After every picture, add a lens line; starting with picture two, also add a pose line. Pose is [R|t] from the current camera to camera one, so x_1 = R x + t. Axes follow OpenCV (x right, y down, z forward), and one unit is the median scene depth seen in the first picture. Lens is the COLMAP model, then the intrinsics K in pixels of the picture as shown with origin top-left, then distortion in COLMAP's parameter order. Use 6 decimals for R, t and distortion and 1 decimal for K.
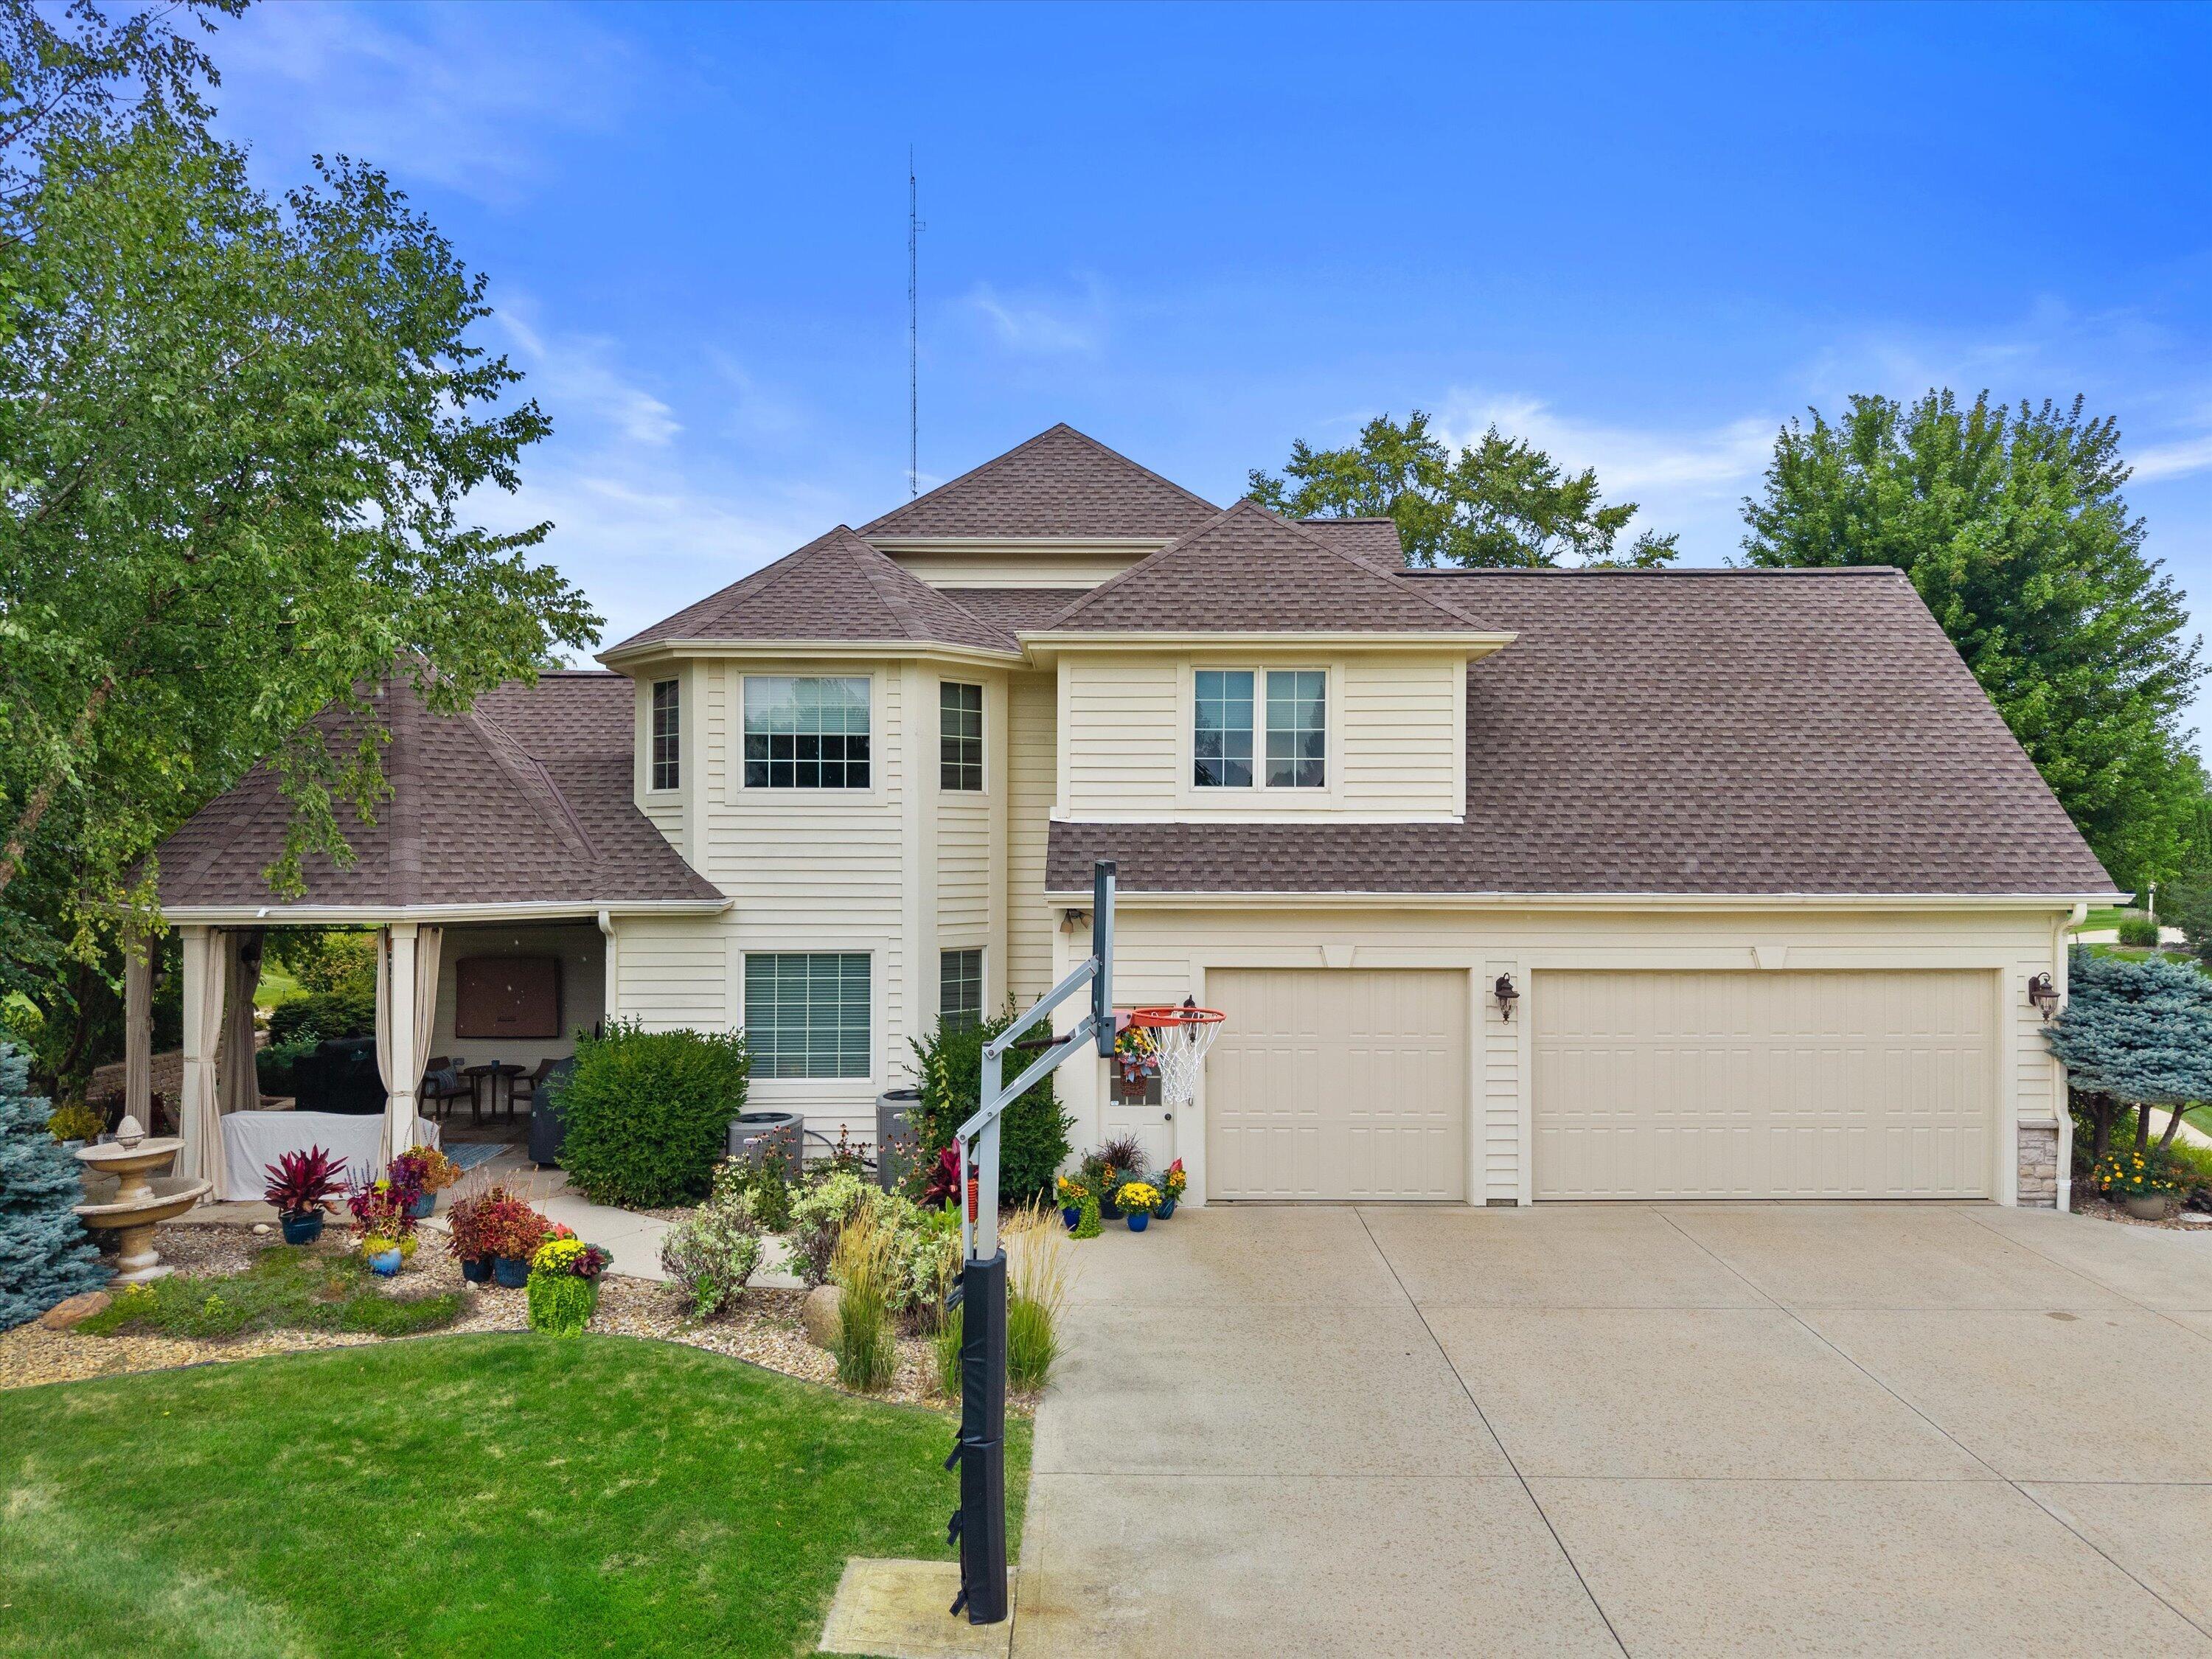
lens RADIAL K [[918.7, 0, 1095.6], [0, 918.7, 788.6], [0, 0, 1]] dist [0.001560, -0.001041]
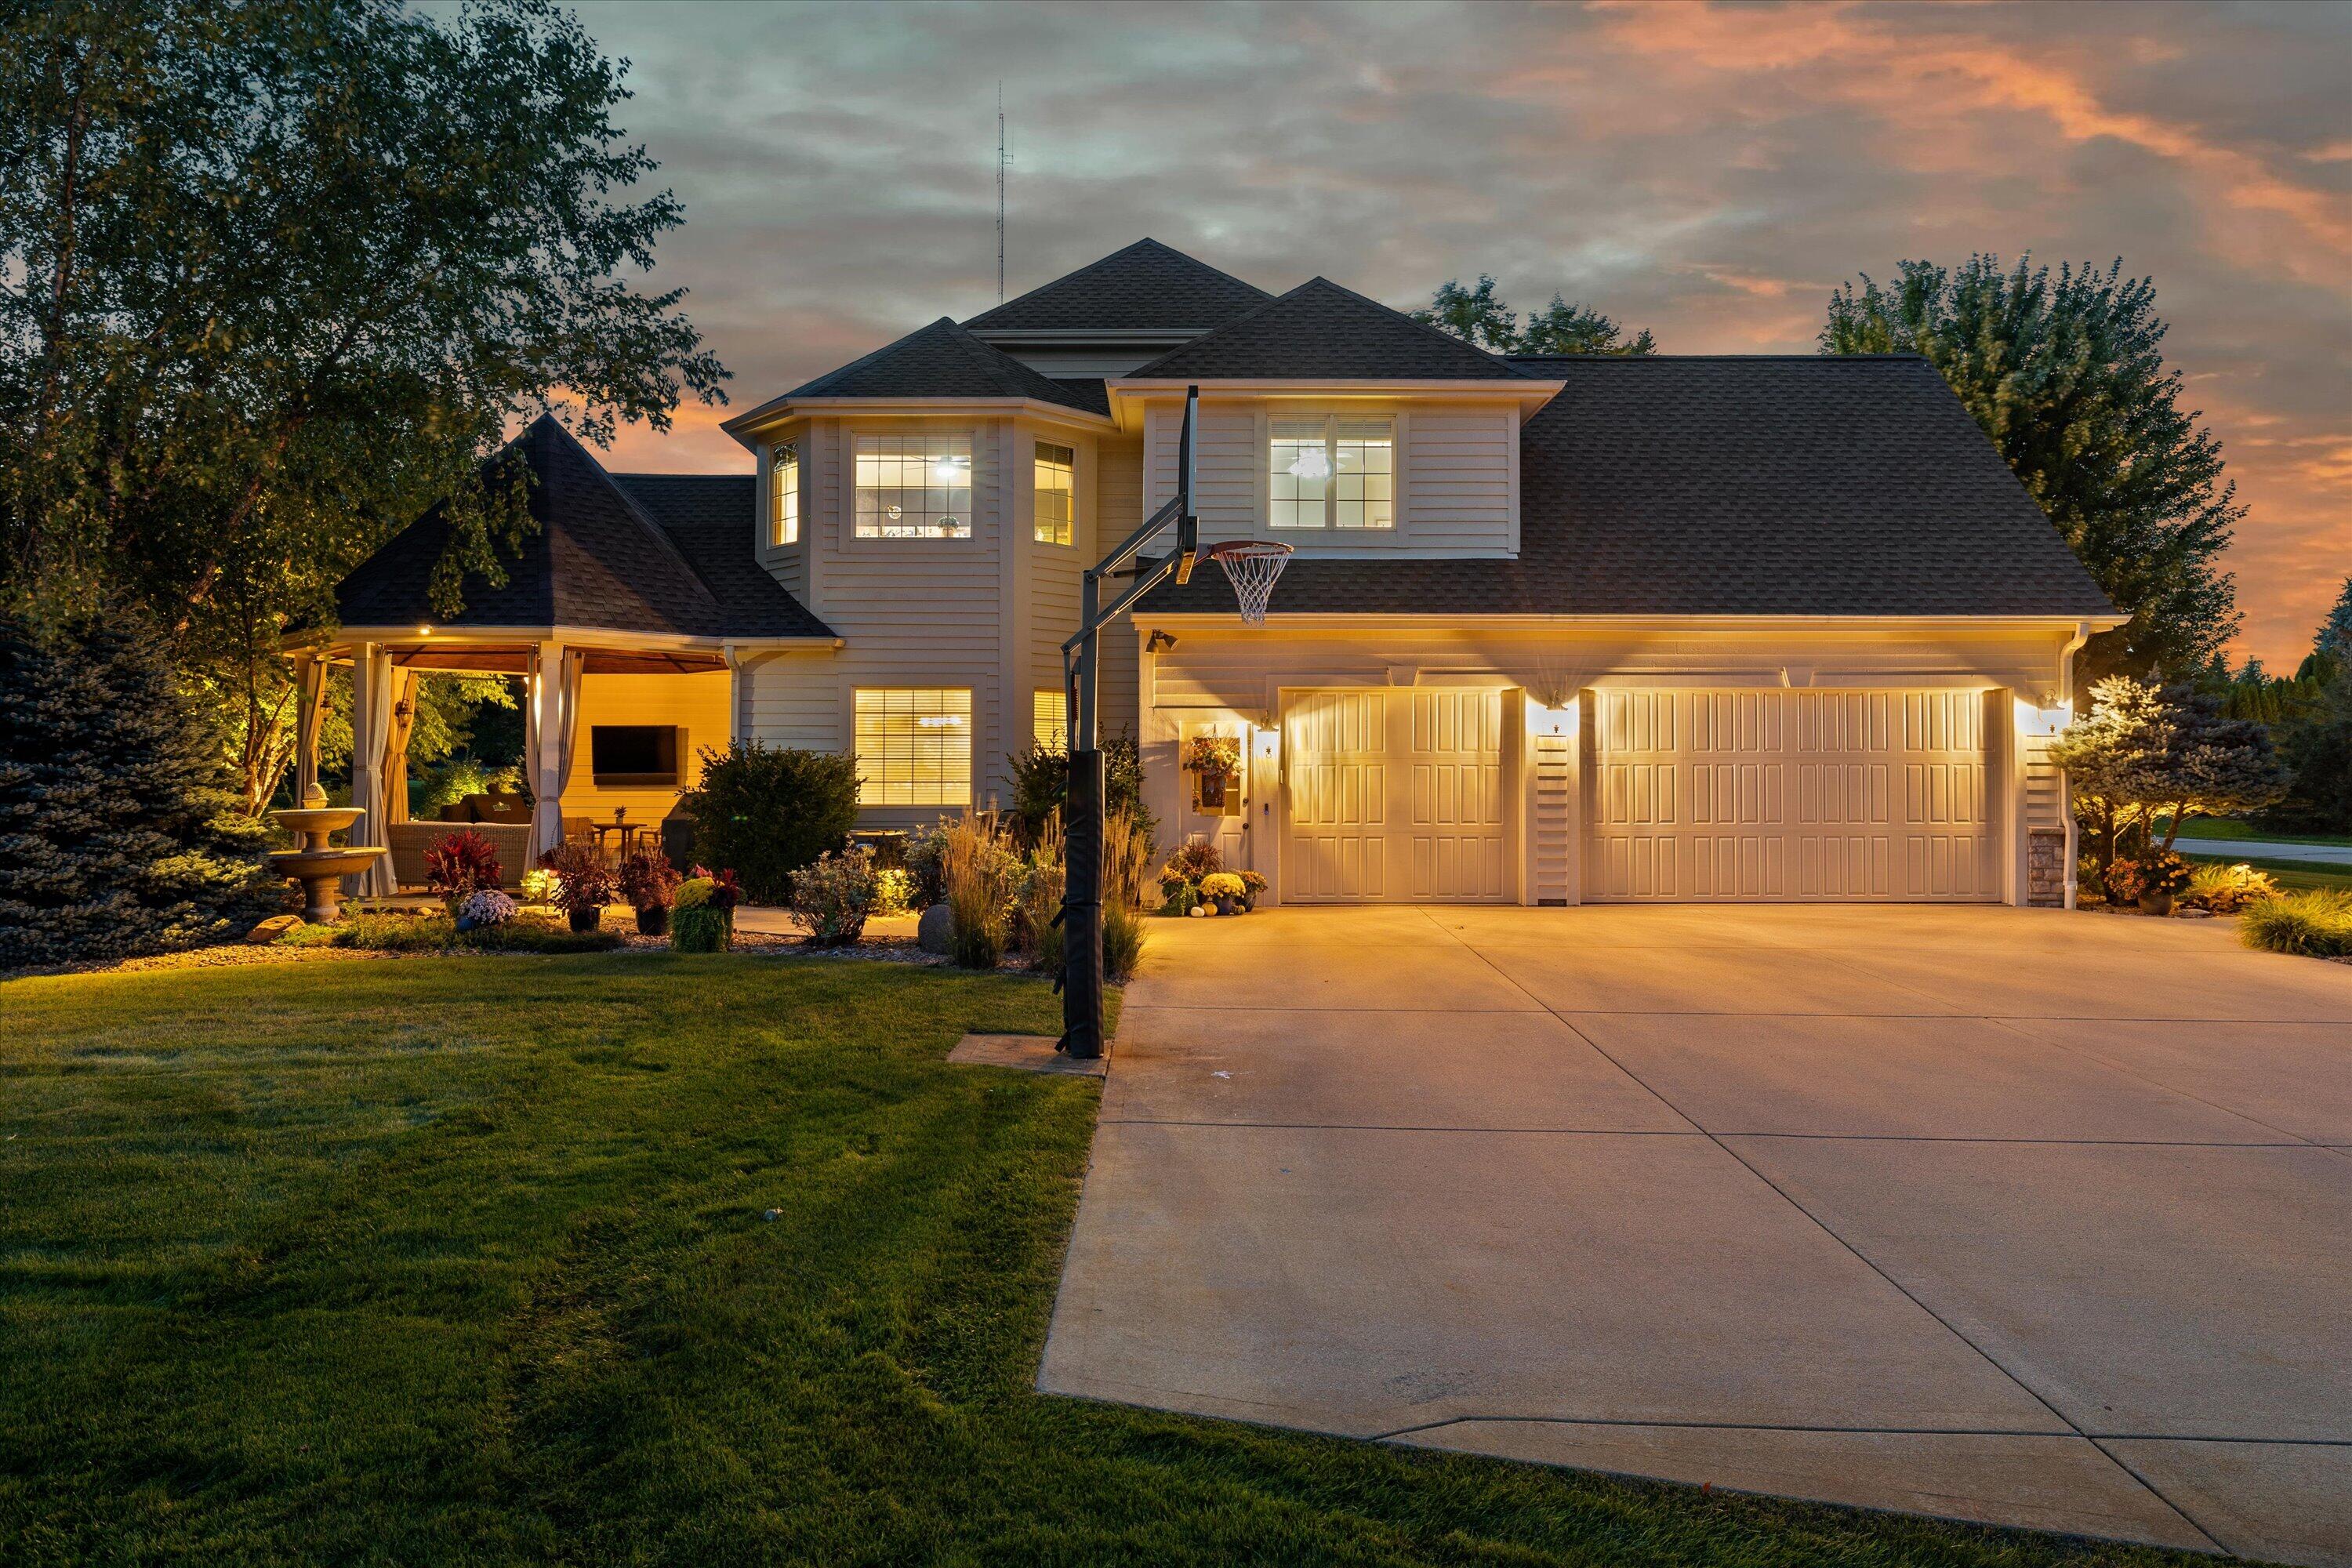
lens RADIAL K [[925.0, 0, 1176.0], [0, 925.0, 784.0], [0, 0, 1]] dist [-0.001189, 0.000366]
pose [[0.999981, -0.001020, -0.006056, 0.001318], [0.000963, 0.999955, -0.009452, 0.314329], [0.006066, 0.009446, 0.999937, -0.098594]]
